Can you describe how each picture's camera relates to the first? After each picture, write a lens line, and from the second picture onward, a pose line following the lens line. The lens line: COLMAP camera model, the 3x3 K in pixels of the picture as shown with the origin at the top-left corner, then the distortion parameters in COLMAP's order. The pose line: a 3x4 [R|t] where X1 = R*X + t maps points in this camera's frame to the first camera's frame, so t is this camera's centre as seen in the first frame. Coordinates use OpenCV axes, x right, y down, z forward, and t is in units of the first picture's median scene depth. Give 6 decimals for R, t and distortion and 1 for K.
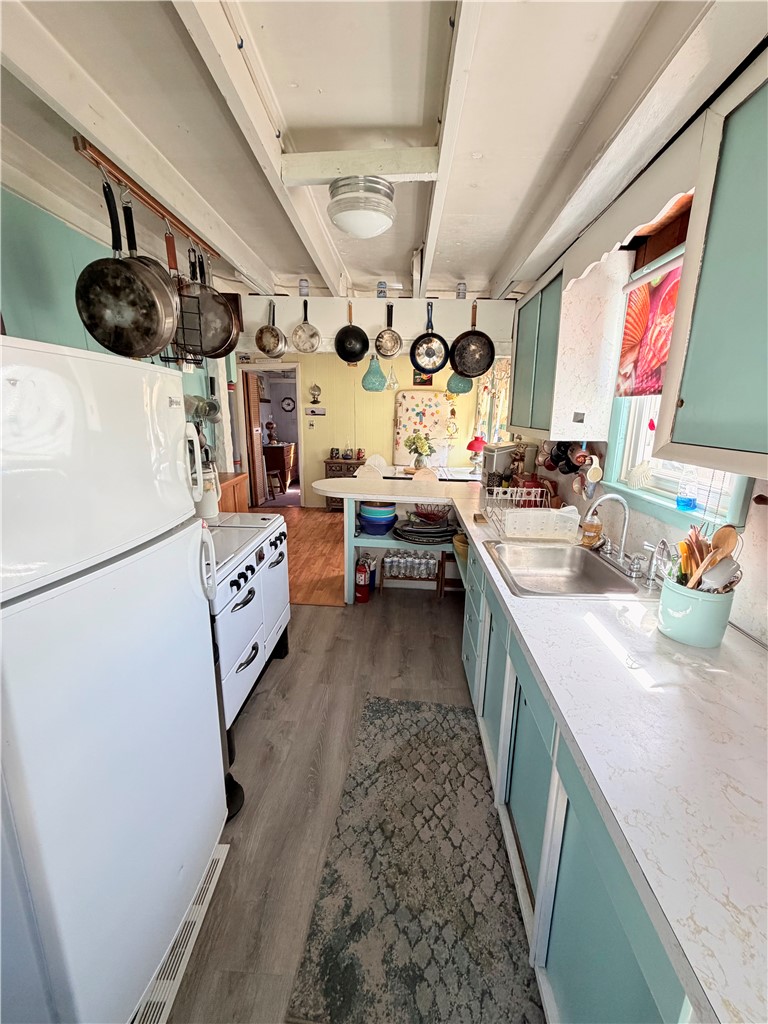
lens RADIAL K [[408.7, 0, 384.1], [0, 408.7, 511.0], [0, 0, 1]] dist [0.001323, 0.000134]
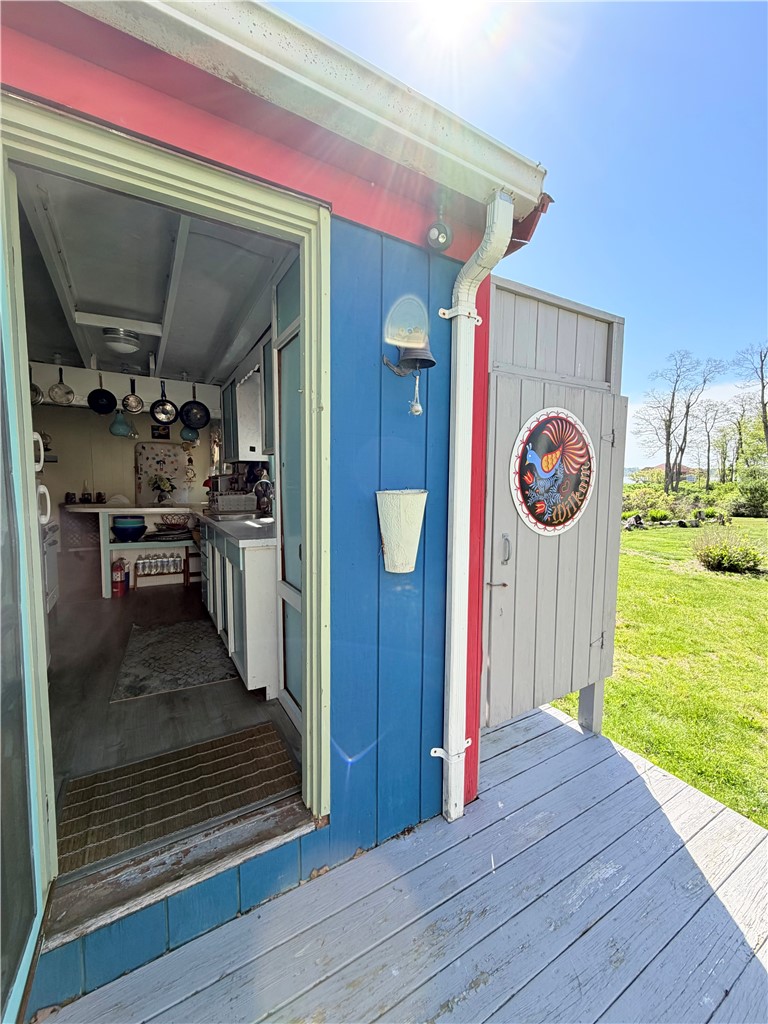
lens RADIAL K [[408.7, 0, 384.1], [0, 408.7, 511.0], [0, 0, 1]] dist [0.001323, 0.000134]
pose [[0.833282, -0.049636, 0.550615, -0.055138], [0.134106, 0.984363, -0.114215, 0.221929], [-0.536336, 0.169014, 0.826909, -0.542159]]
